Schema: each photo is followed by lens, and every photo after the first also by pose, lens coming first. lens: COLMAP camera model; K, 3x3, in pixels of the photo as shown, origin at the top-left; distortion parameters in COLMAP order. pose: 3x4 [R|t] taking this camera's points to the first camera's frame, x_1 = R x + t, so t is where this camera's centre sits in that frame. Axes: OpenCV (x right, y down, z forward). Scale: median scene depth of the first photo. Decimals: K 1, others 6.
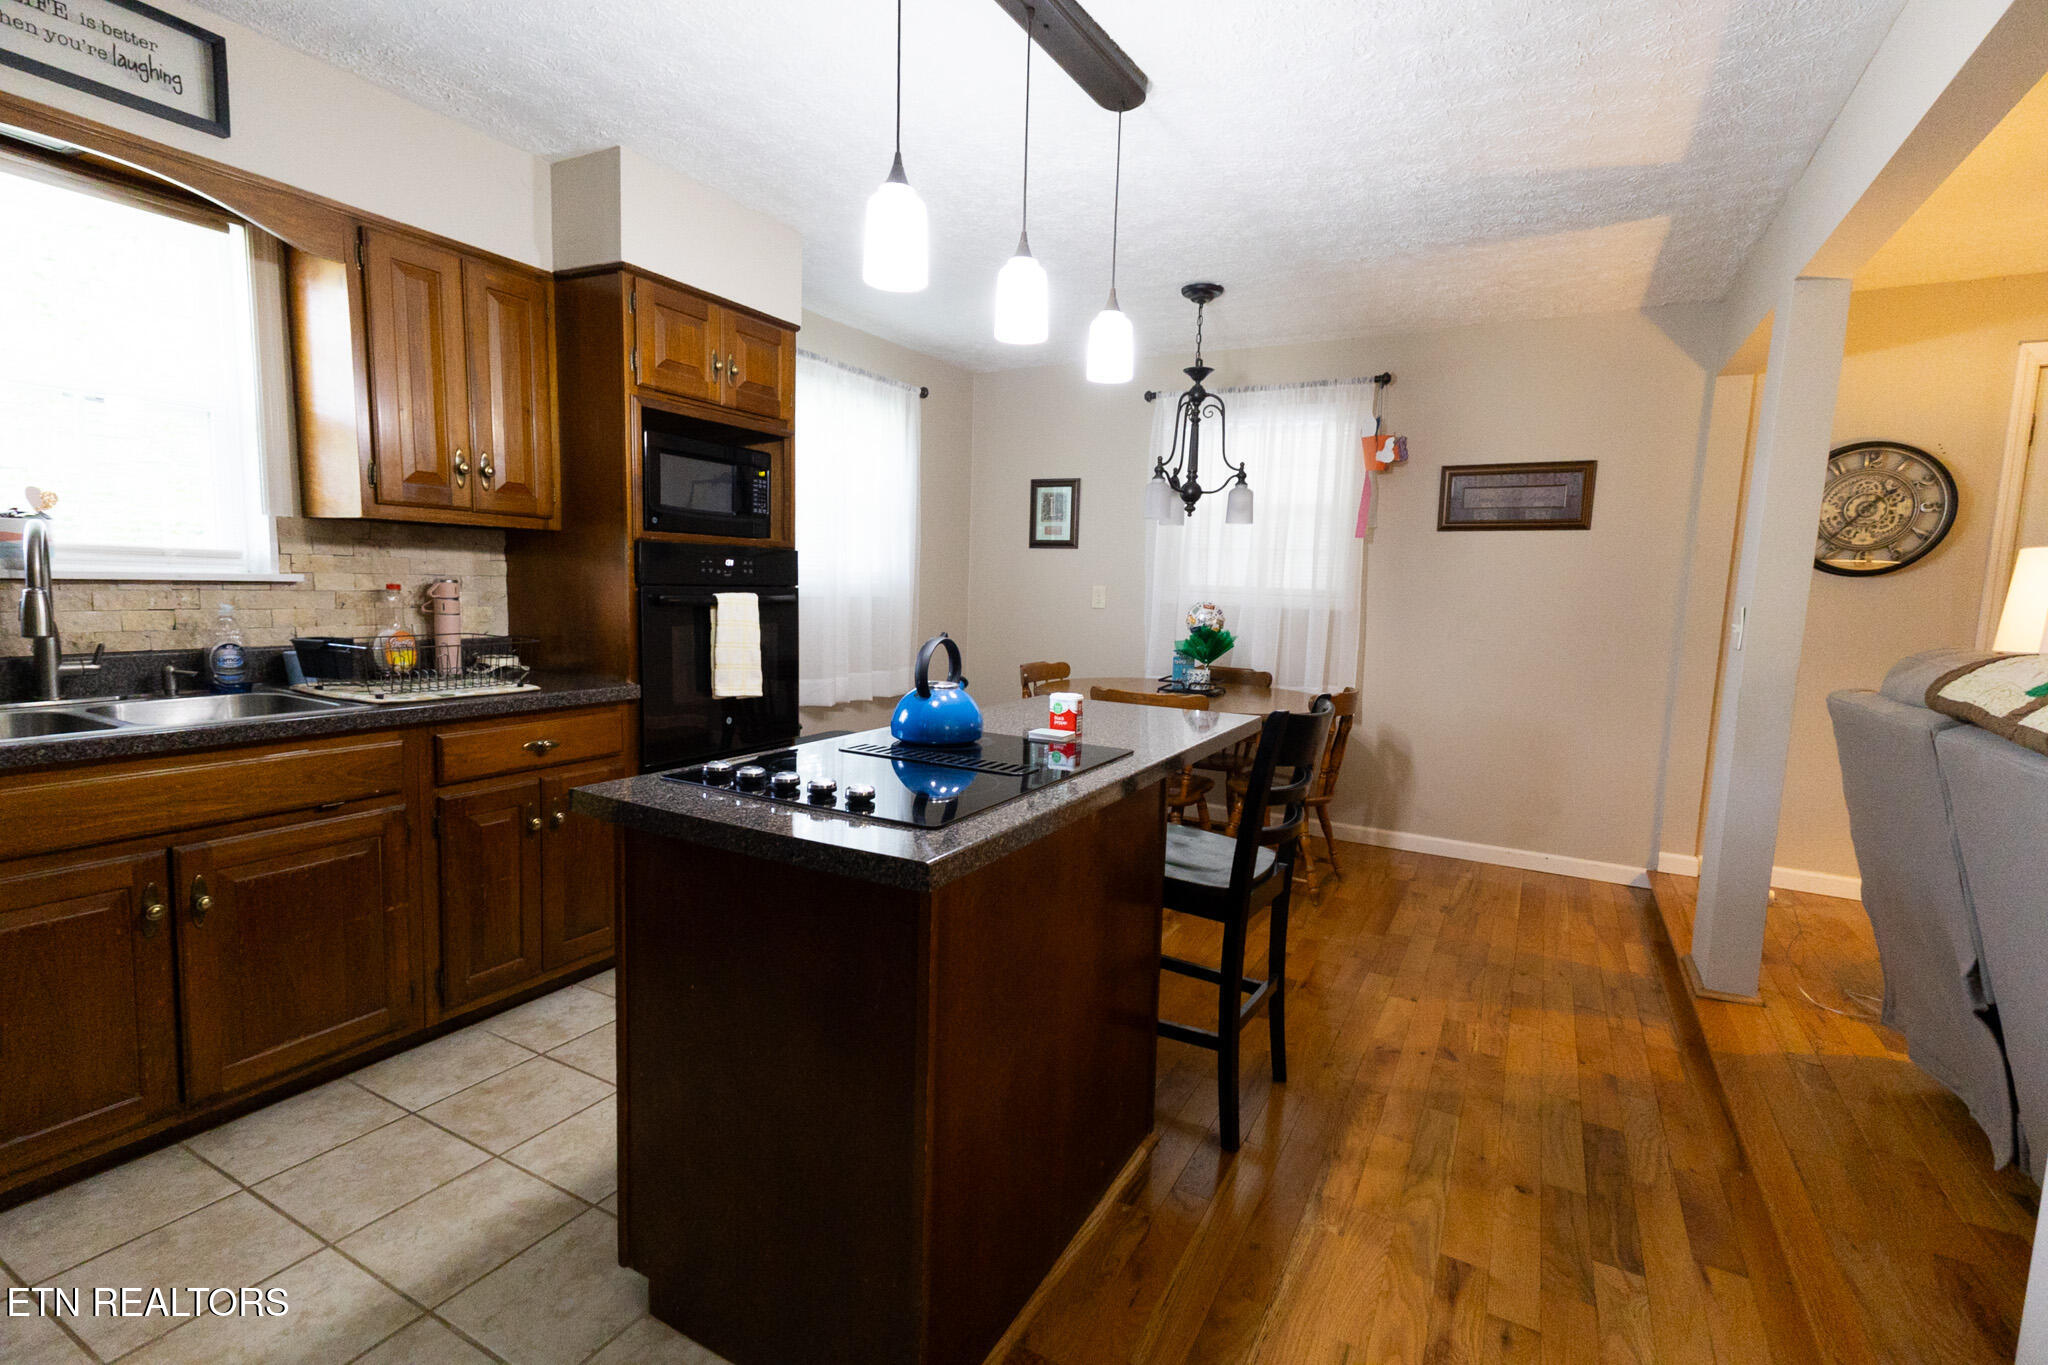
lens RADIAL K [[931.1, 0, 1024.0], [0, 931.1, 682.5], [0, 0, 1]] dist [0.021759, -0.000158]
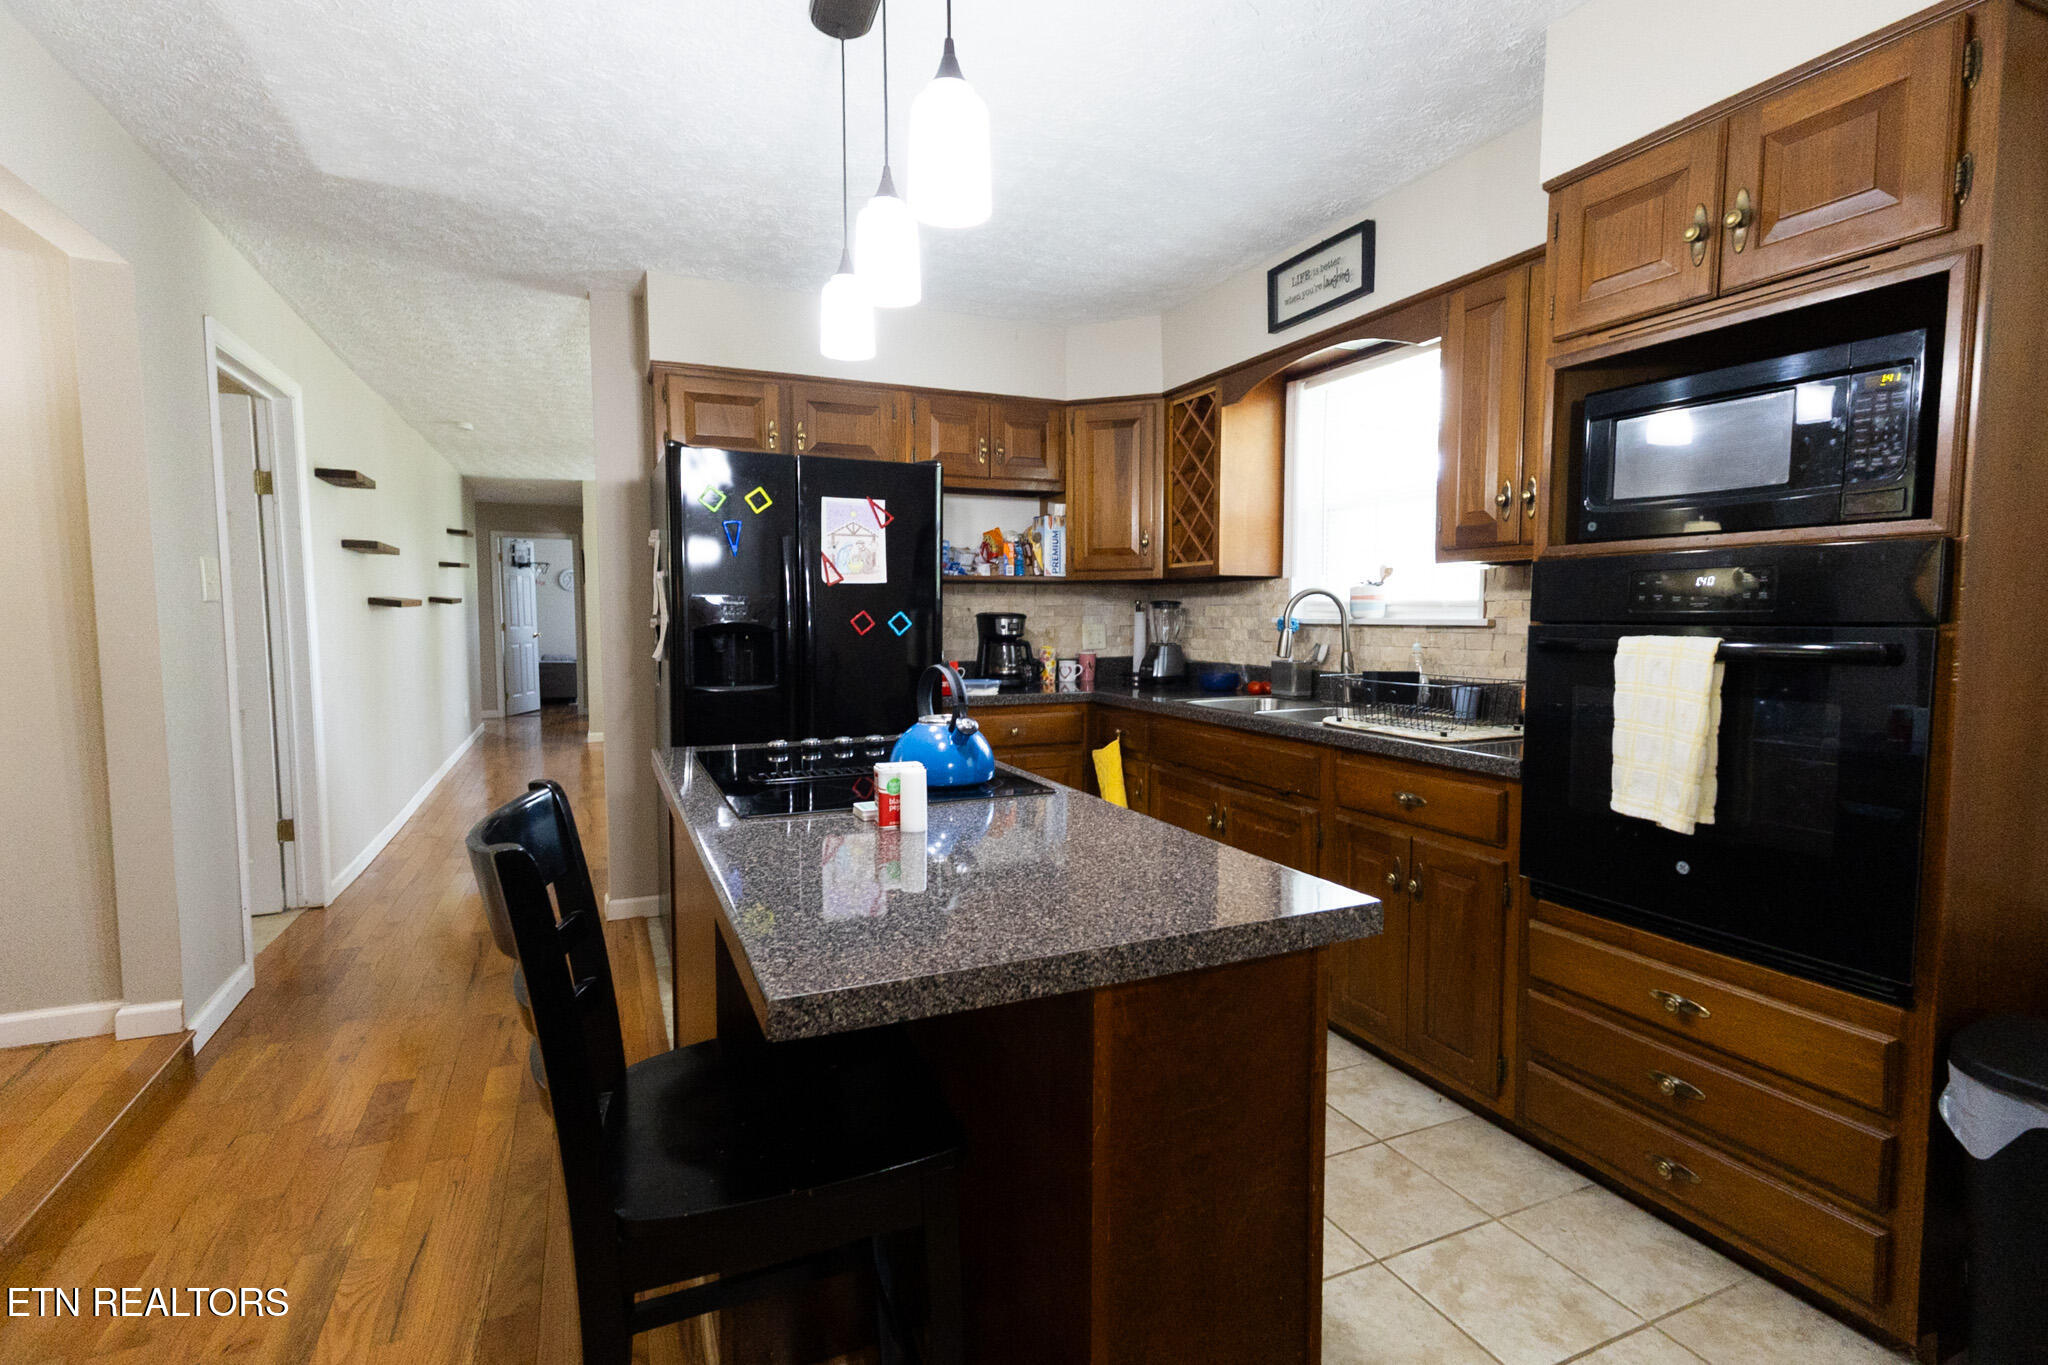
lens RADIAL K [[931.1, 0, 1024.0], [0, 931.1, 682.5], [0, 0, 1]] dist [0.021759, -0.000158]
pose [[-0.600607, 0.033619, -0.798837, 0.429071], [-0.098993, 0.988301, 0.116020, -0.114838], [0.793392, 0.148762, -0.590253, 1.228490]]
